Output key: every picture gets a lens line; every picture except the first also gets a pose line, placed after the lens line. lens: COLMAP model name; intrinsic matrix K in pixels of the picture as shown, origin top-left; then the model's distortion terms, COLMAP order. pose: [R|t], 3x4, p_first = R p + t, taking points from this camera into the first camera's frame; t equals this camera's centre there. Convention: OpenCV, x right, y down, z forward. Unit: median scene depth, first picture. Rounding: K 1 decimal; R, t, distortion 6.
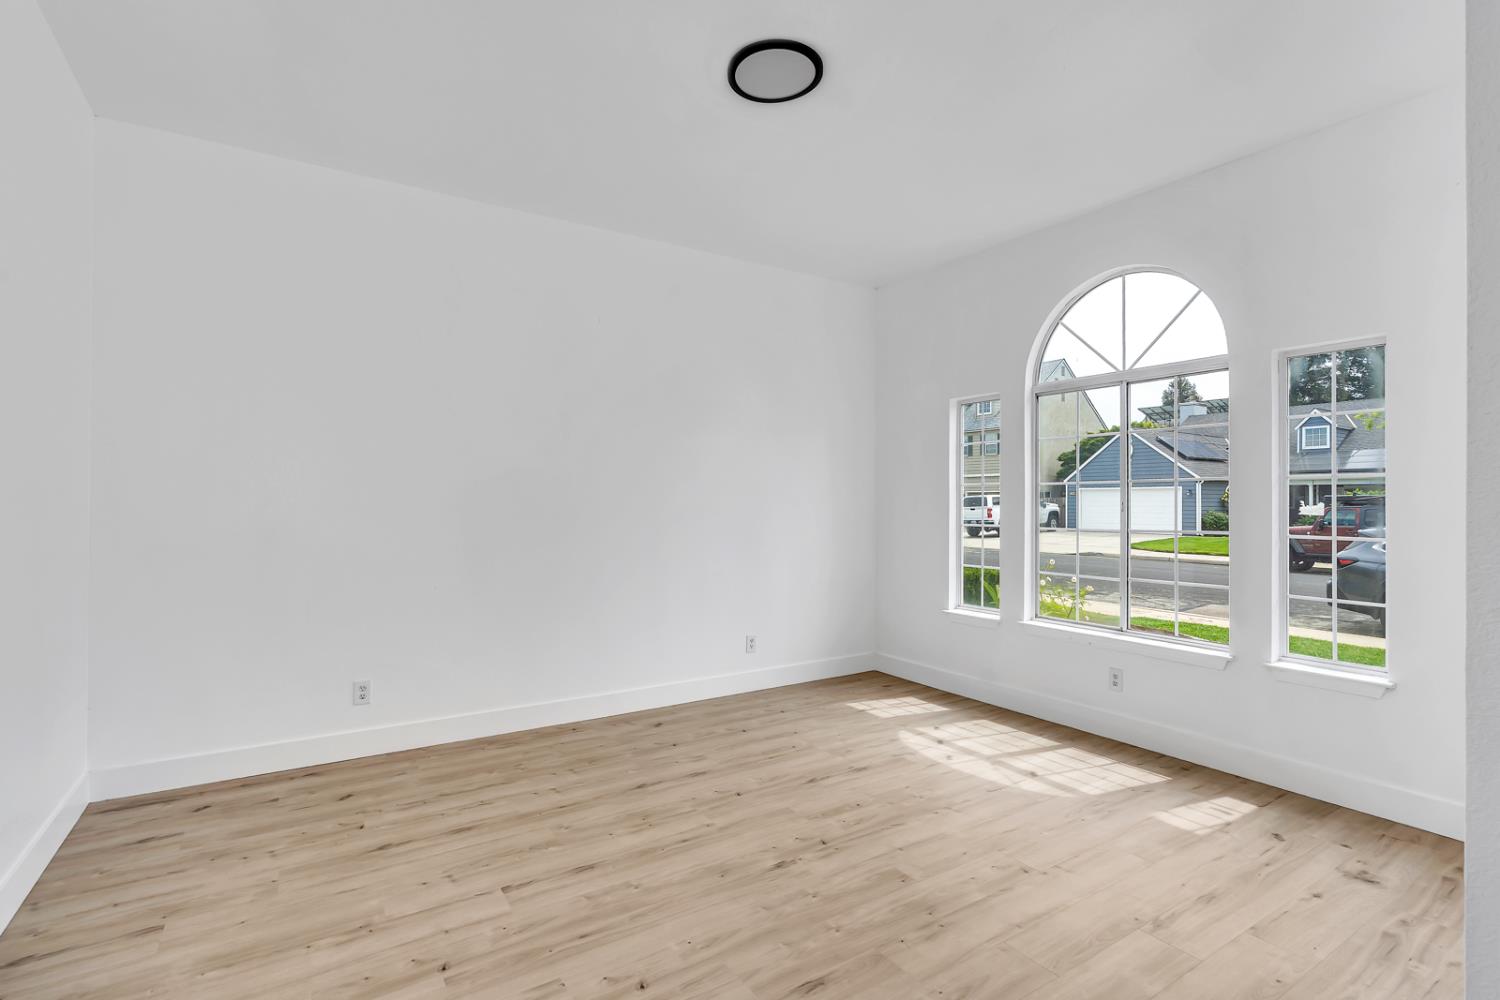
lens RADIAL K [[692.8, 0, 776.9], [0, 692.8, 490.1], [0, 0, 1]] dist [-0.009382, 0.003065]
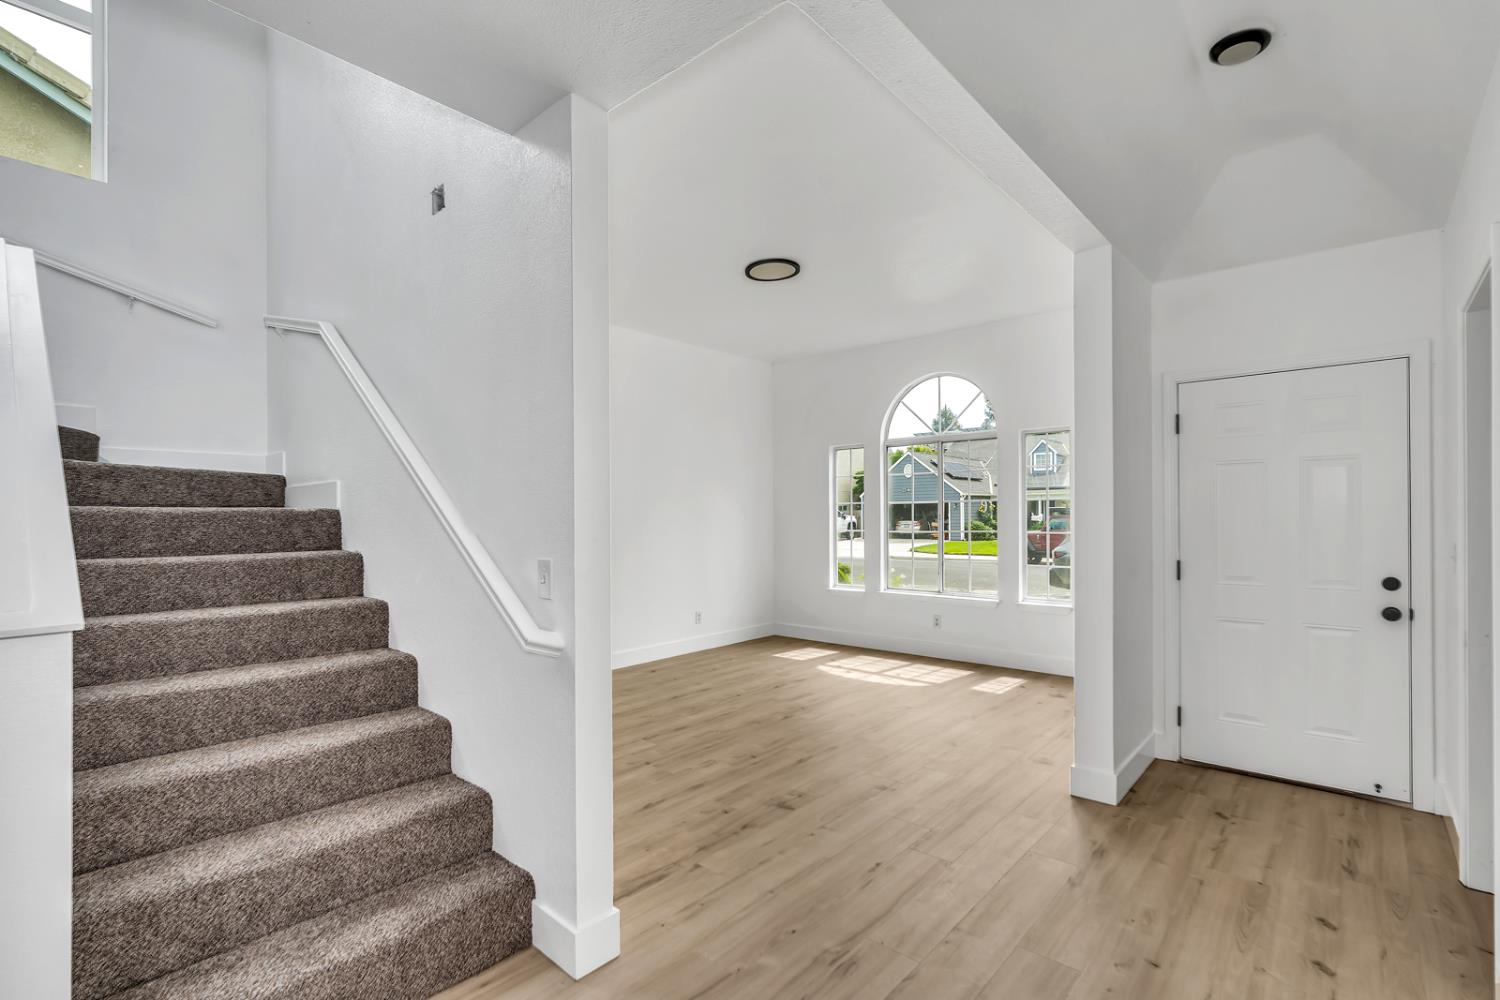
lens RADIAL K [[692.8, 0, 758.7], [0, 692.8, 511.1], [0, 0, 1]] dist [-0.009382, 0.003065]
pose [[0.963511, -0.009718, 0.267491, -0.364408], [0.007067, 0.999916, 0.010872, -0.012211], [-0.267574, -0.008585, 0.963499, -0.485009]]
